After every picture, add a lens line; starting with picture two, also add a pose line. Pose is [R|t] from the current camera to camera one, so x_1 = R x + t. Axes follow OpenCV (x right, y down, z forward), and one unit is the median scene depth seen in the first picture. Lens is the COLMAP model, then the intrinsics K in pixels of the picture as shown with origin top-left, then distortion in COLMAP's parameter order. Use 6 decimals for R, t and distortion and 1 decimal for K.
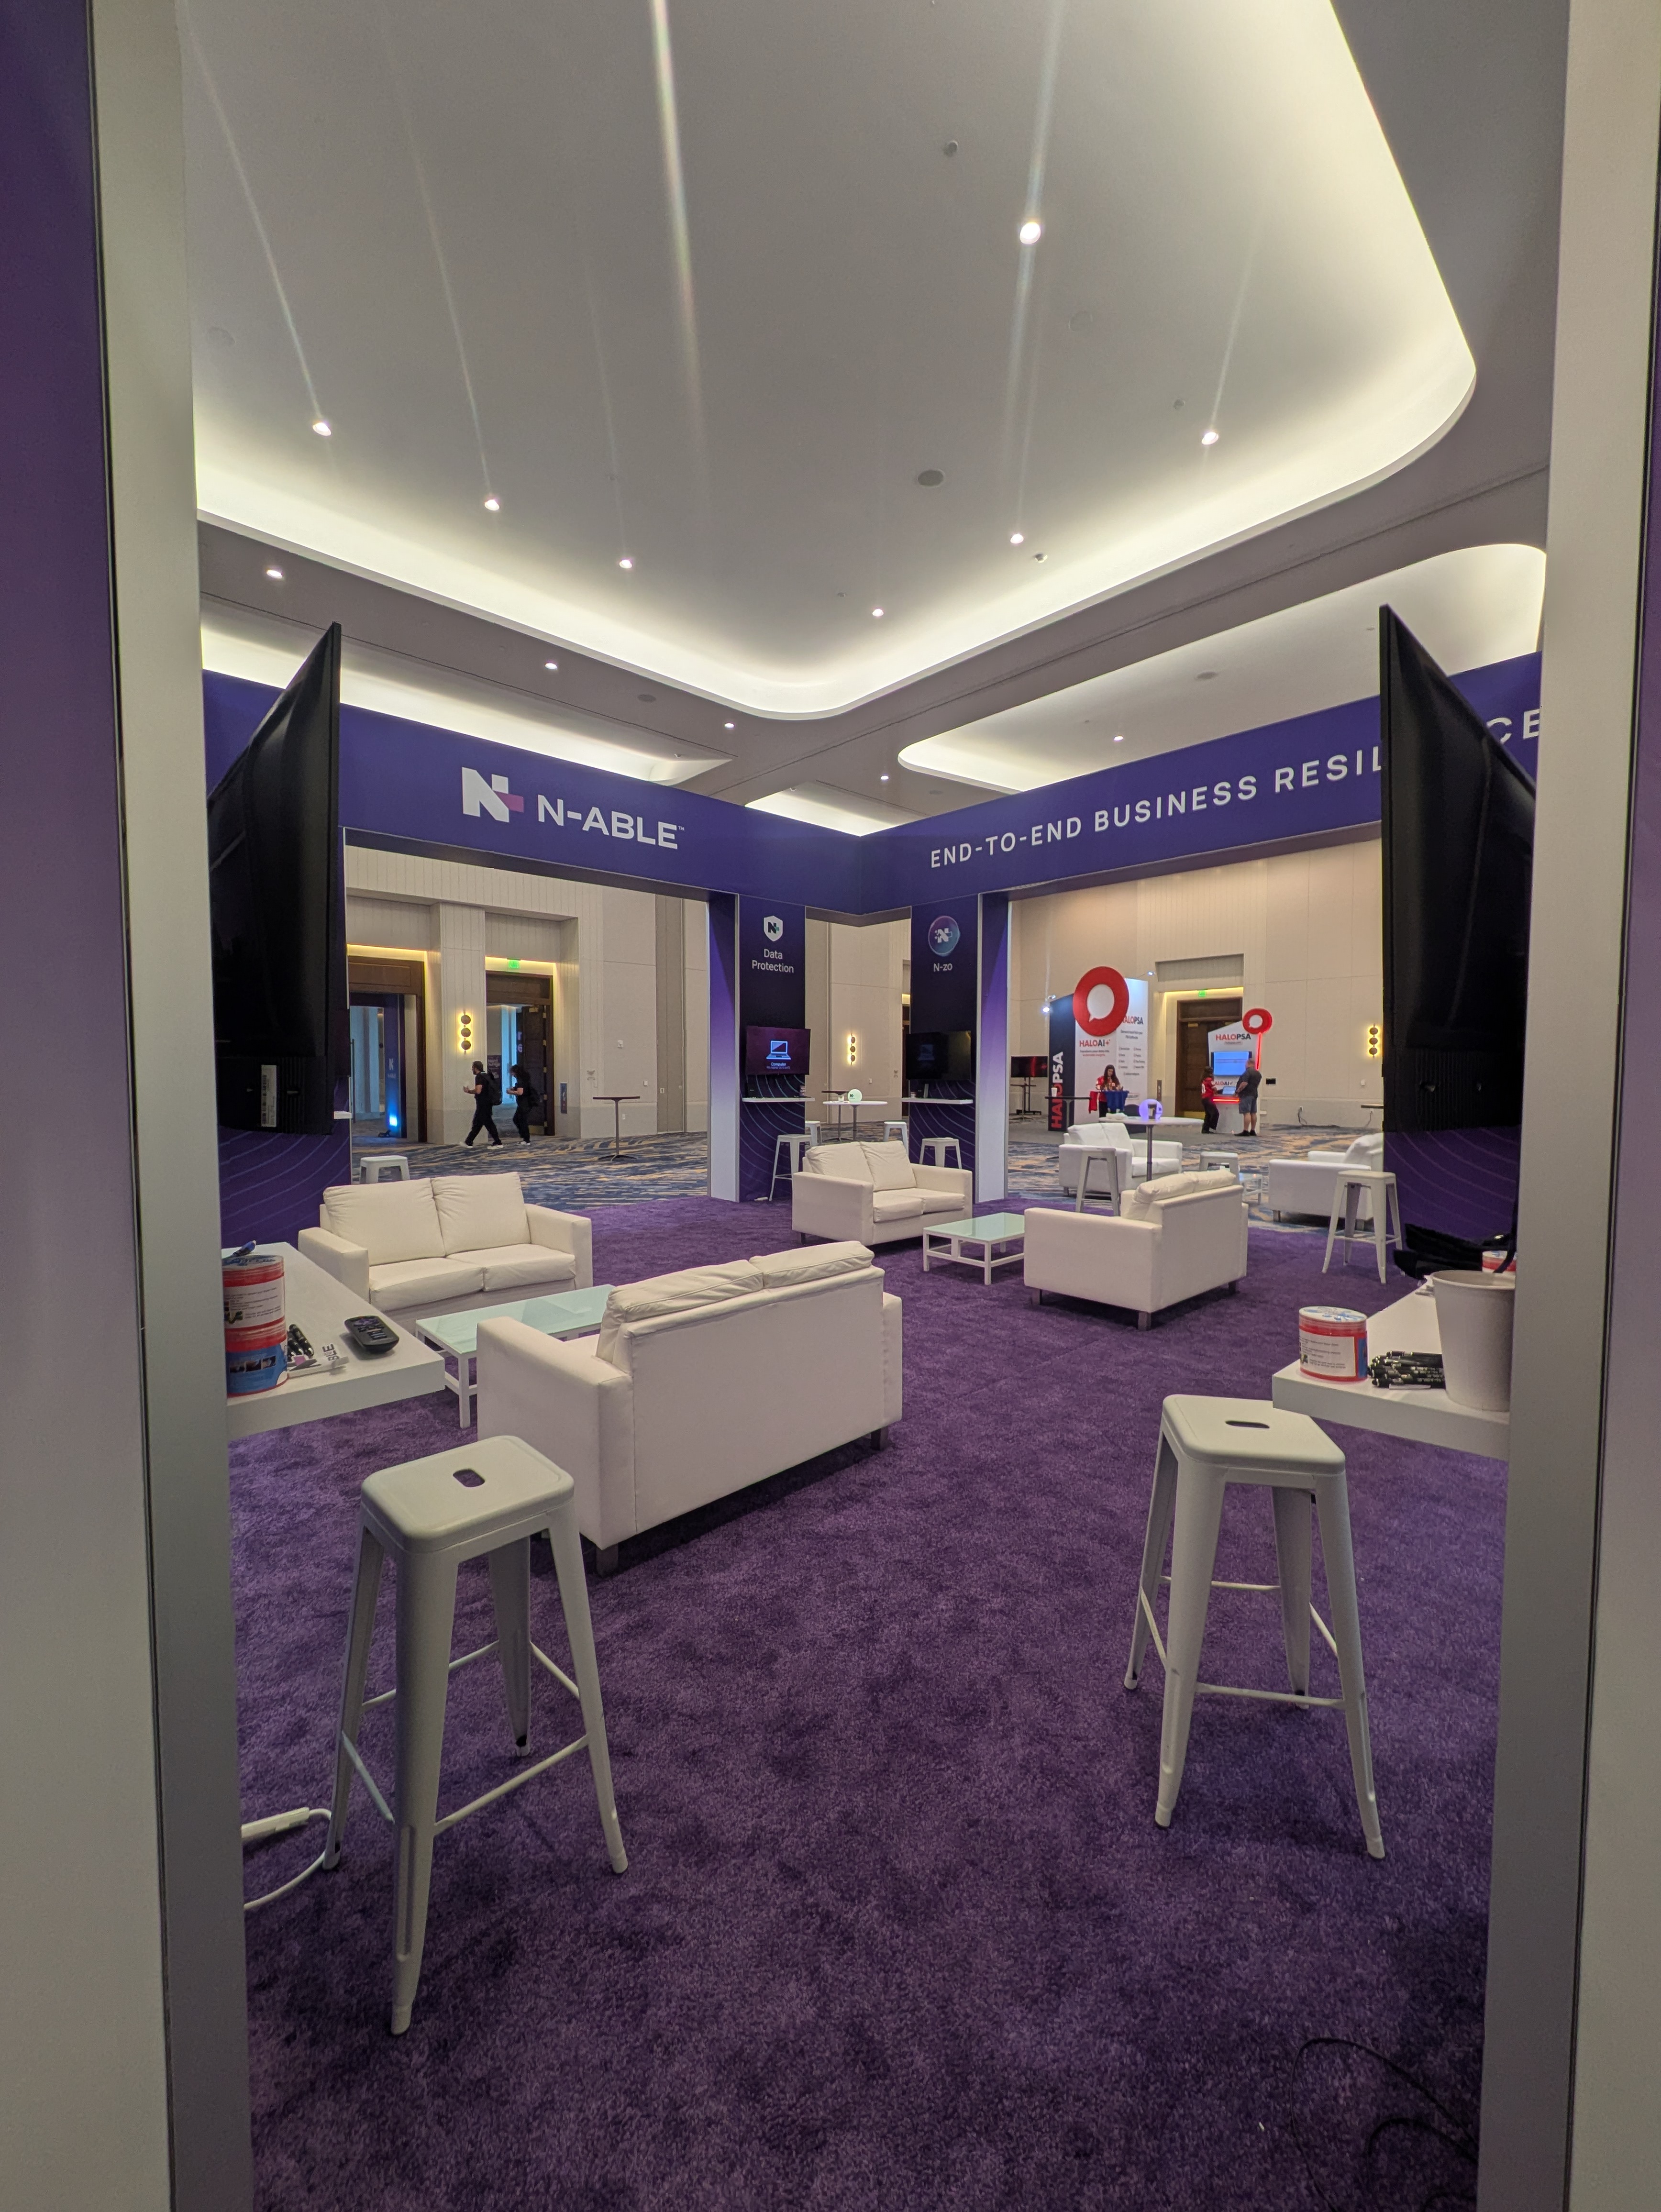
lens RADIAL K [[882.5, 0, 831.3], [0, 882.5, 1099.9], [0, 0, 1]] dist [-0.003403, 0.000044]
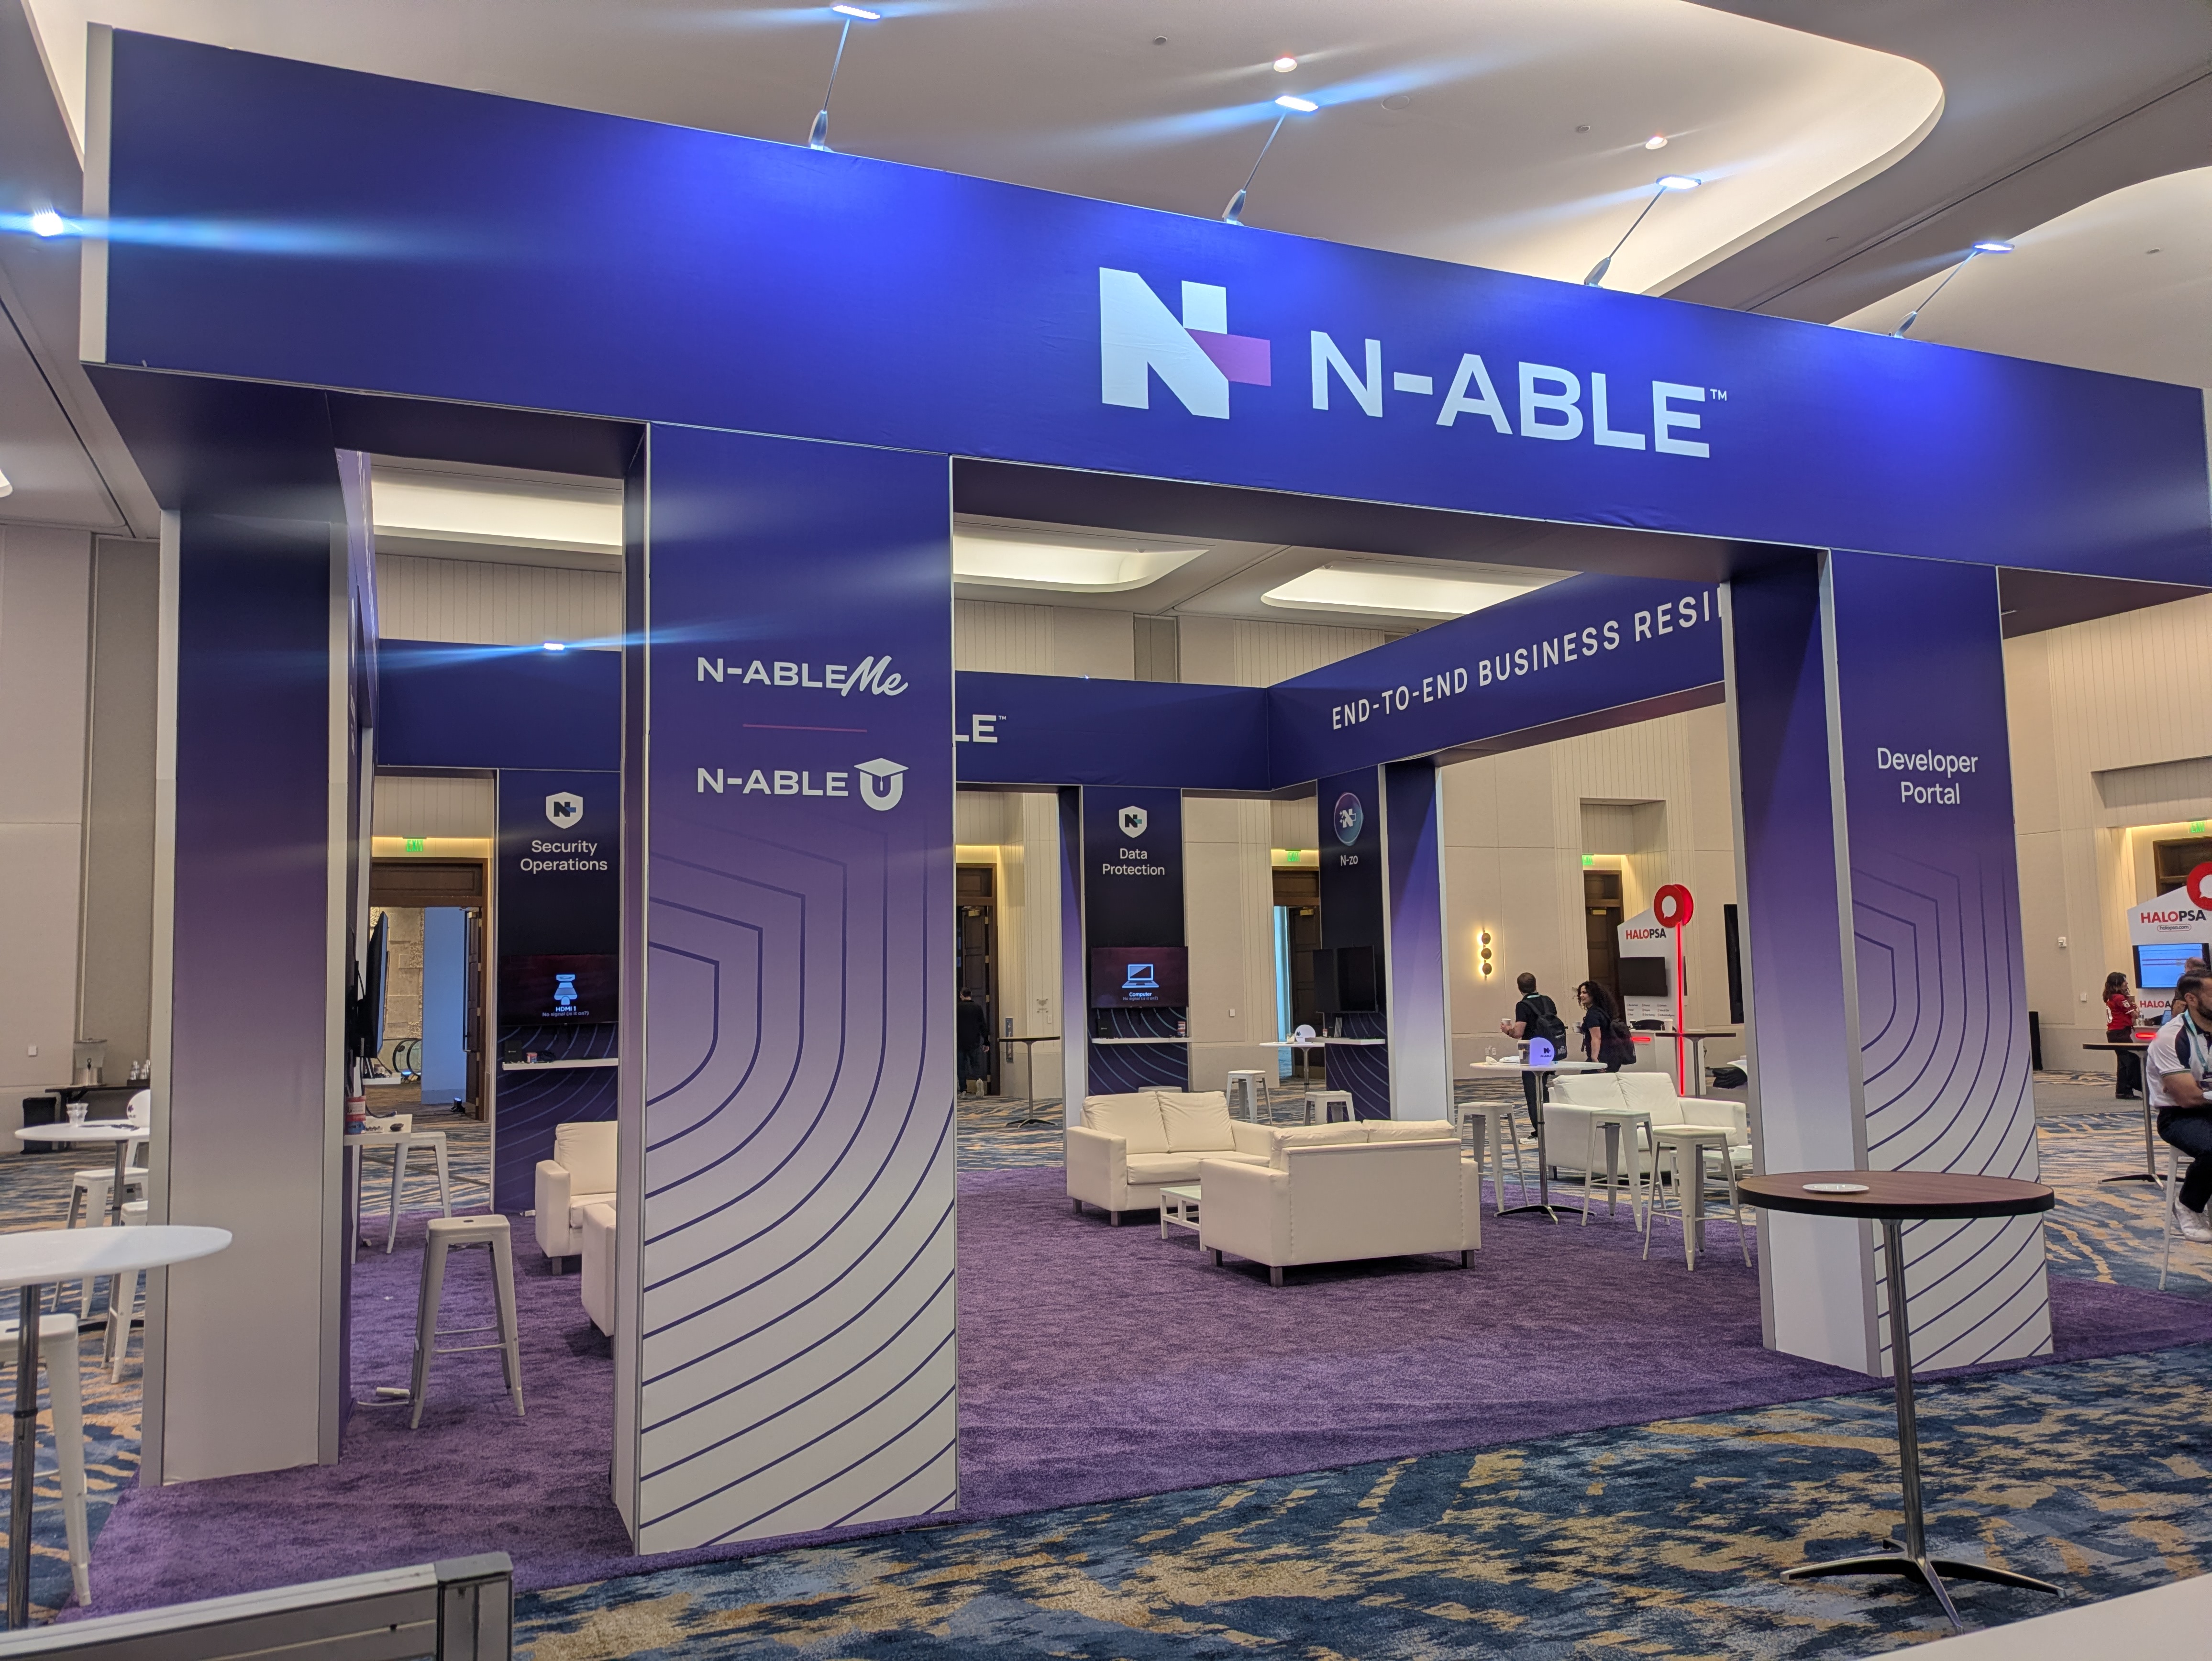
lens RADIAL K [[1687.3, 0, 1104.7], [0, 1687.3, 837.1], [0, 0, 1]] dist [0.013807, 0.001469]
pose [[0.938100, -0.049744, -0.342774, 0.447384], [0.008495, 0.992640, -0.120804, 0.001350], [0.346260, 0.110414, 0.931618, -0.430302]]
